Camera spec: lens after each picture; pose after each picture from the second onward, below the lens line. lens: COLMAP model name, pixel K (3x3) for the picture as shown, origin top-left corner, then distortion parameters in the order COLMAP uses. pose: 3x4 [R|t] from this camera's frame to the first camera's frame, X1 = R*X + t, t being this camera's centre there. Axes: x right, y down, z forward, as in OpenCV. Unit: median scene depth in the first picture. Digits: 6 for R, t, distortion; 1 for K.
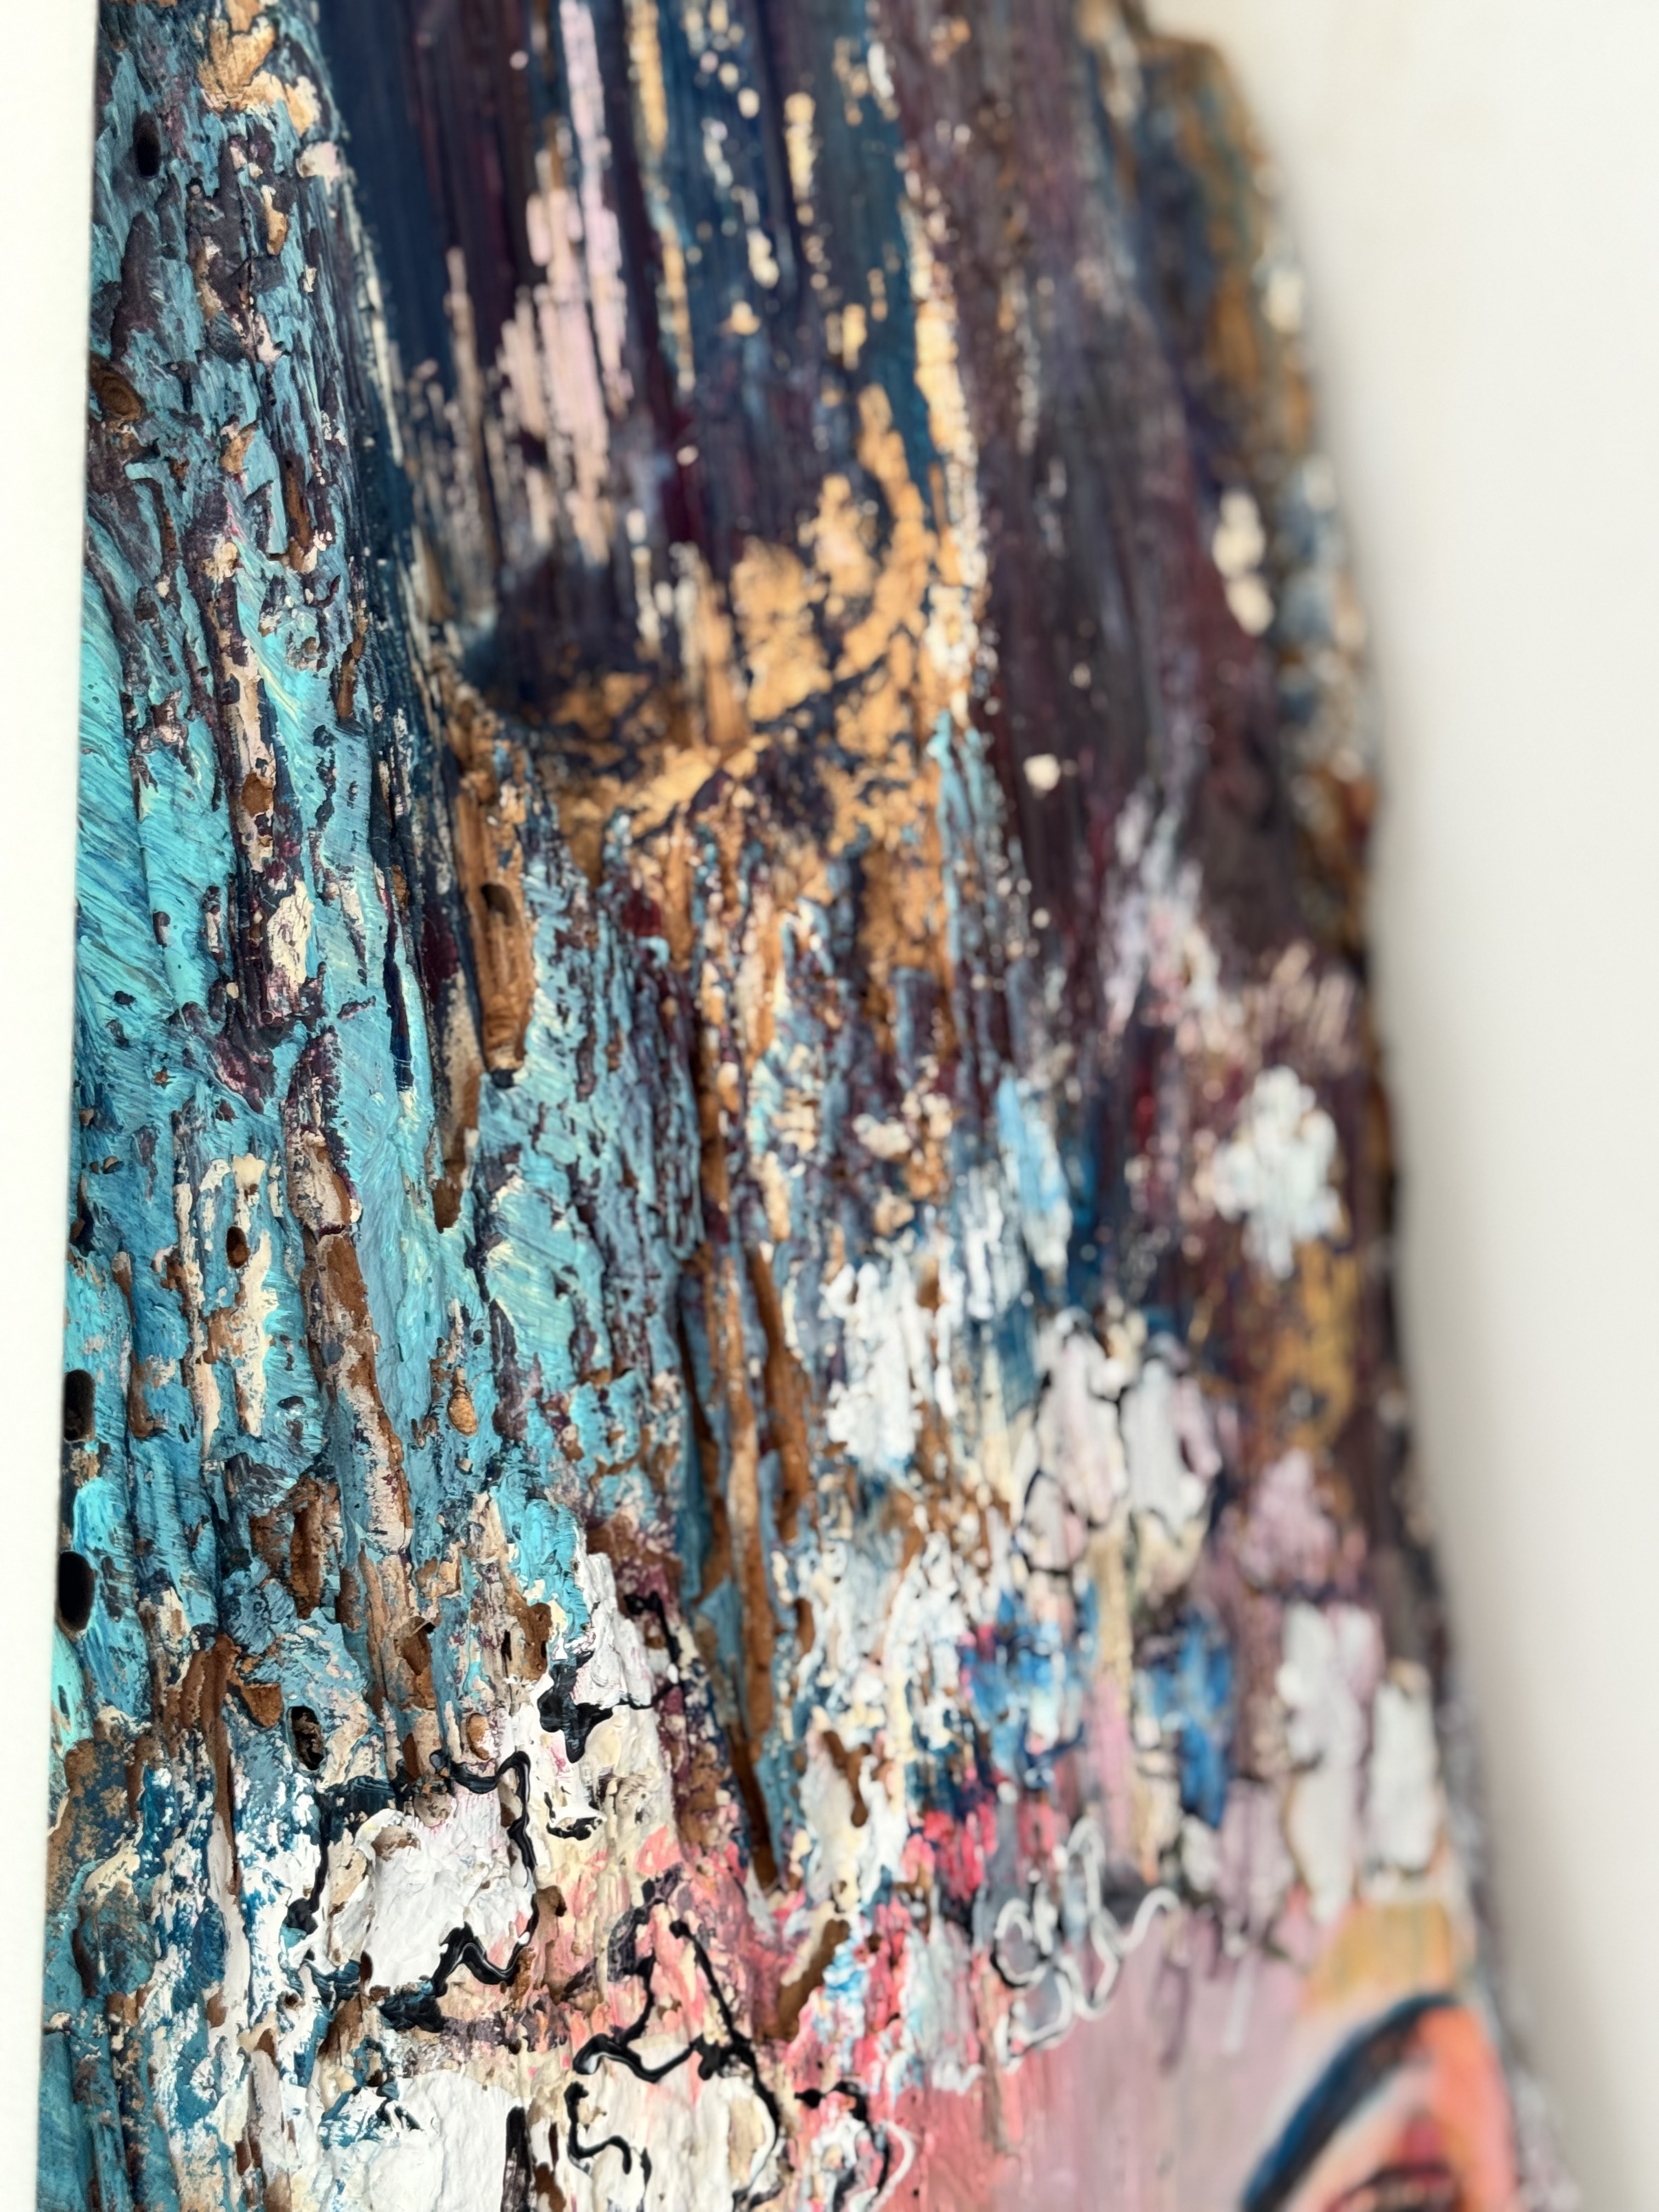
lens RADIAL K [[3200.0, 0, 852.6], [0, 3200.0, 1121.7], [0, 0, 1]] dist [0.196118, -0.454158]
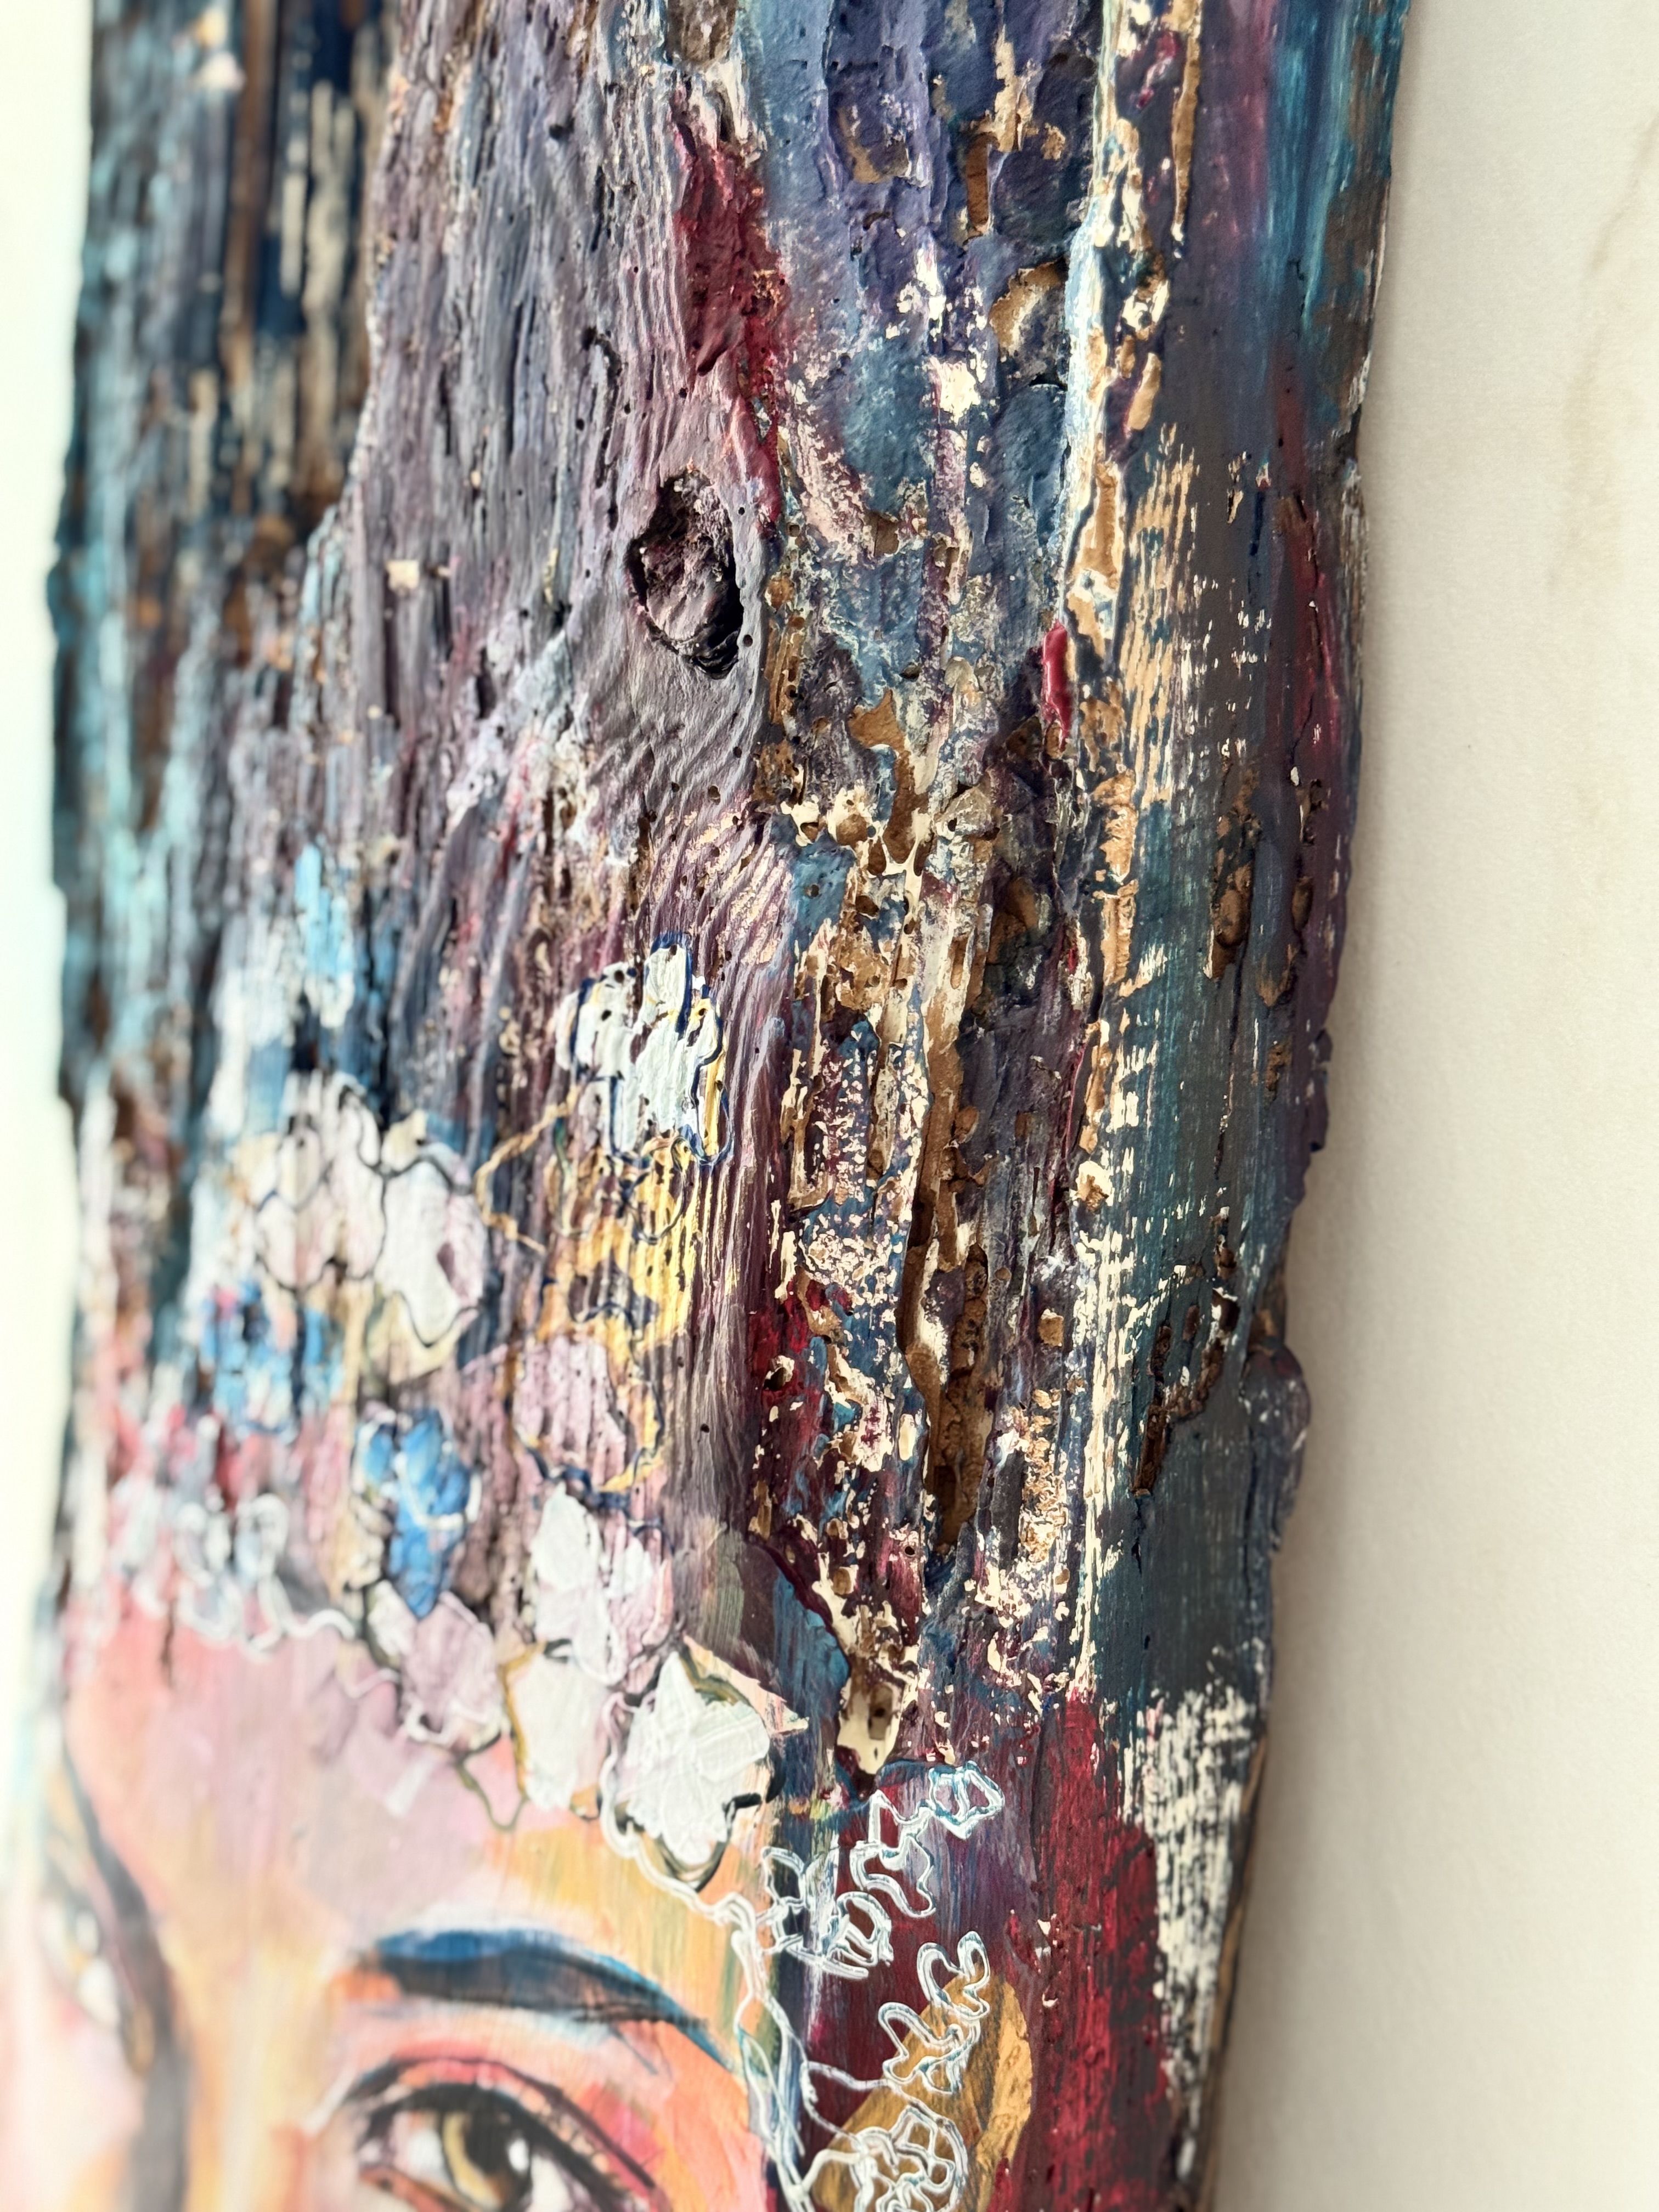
lens RADIAL K [[3153.4, 0, 827.3], [0, 3153.4, 1115.9], [0, 0, 1]] dist [0.188239, -0.368278]
pose [[-0.048208, 0.255676, -0.965560, 1.221172], [-0.111446, 0.959271, 0.259575, -0.249459], [0.992601, 0.120121, -0.017751, 1.314791]]
